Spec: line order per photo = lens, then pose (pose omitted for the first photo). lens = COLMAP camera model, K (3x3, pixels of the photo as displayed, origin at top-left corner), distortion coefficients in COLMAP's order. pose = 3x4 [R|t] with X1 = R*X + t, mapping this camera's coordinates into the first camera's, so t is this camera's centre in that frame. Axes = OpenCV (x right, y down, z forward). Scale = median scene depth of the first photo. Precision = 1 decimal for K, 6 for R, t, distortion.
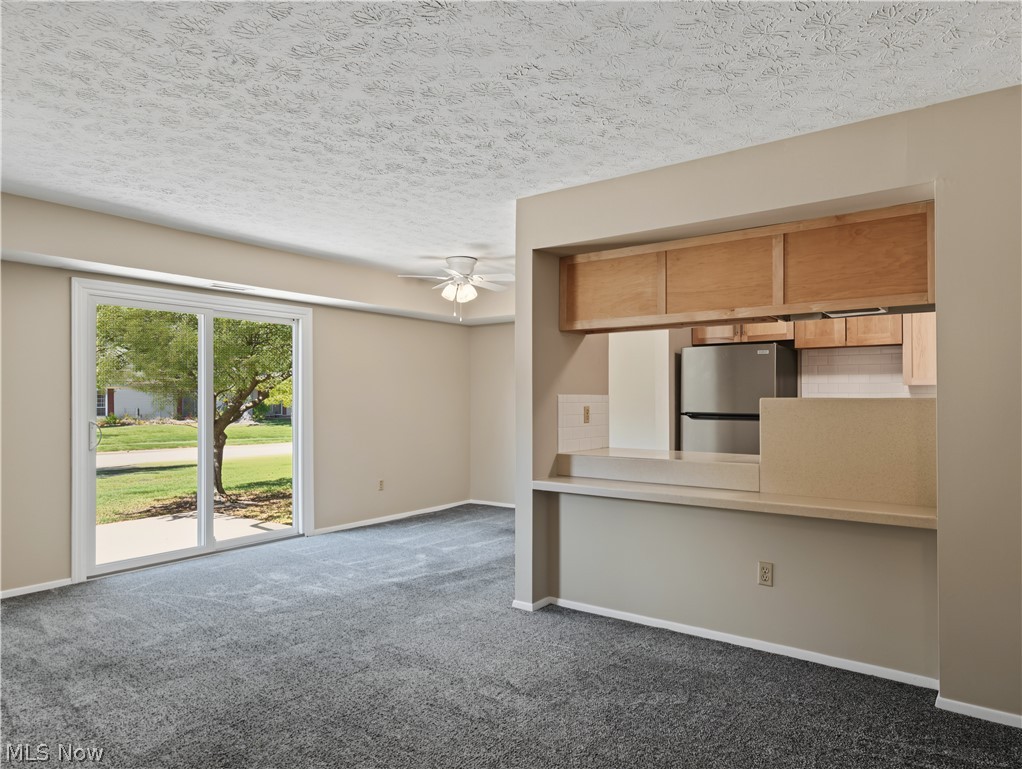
lens RADIAL K [[639.6, 0, 511.0], [0, 639.6, 384.5], [0, 0, 1]] dist [0.004520, -0.000027]
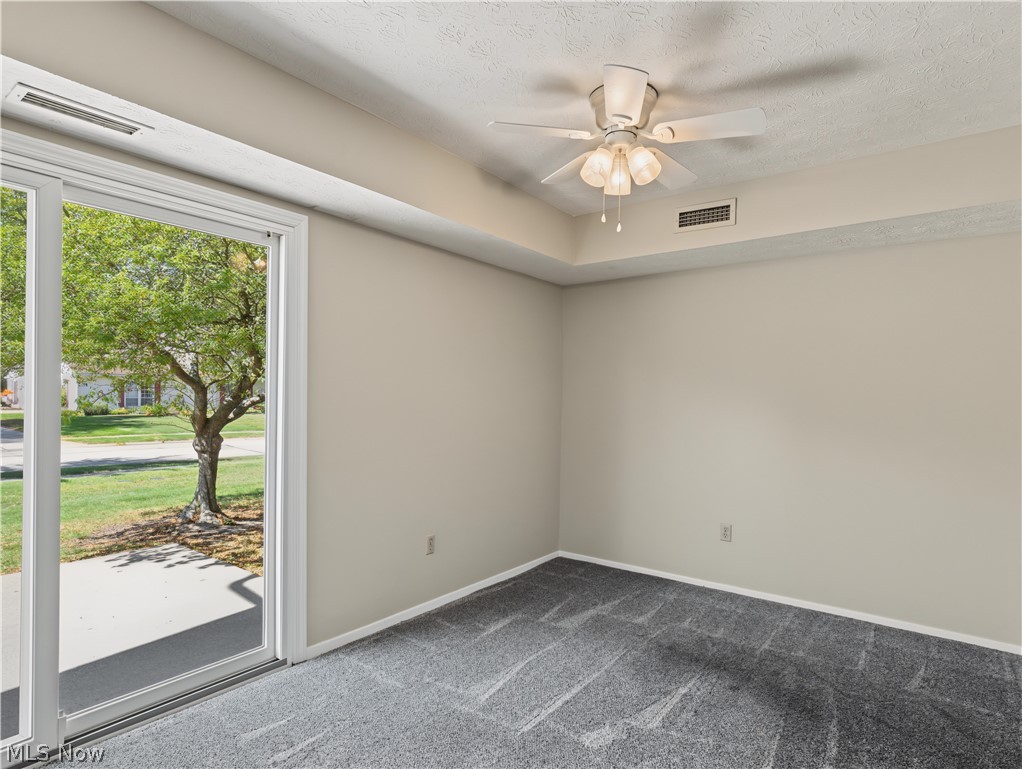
lens RADIAL K [[572.7, 0, 511.0], [0, 572.7, 384.5], [0, 0, 1]] dist [-0.005181, -0.000261]
pose [[0.999487, 0.015867, -0.027811, -0.170119], [-0.015762, 0.999868, 0.003983, 0.013151], [0.027870, -0.003542, 0.999605, 0.695637]]
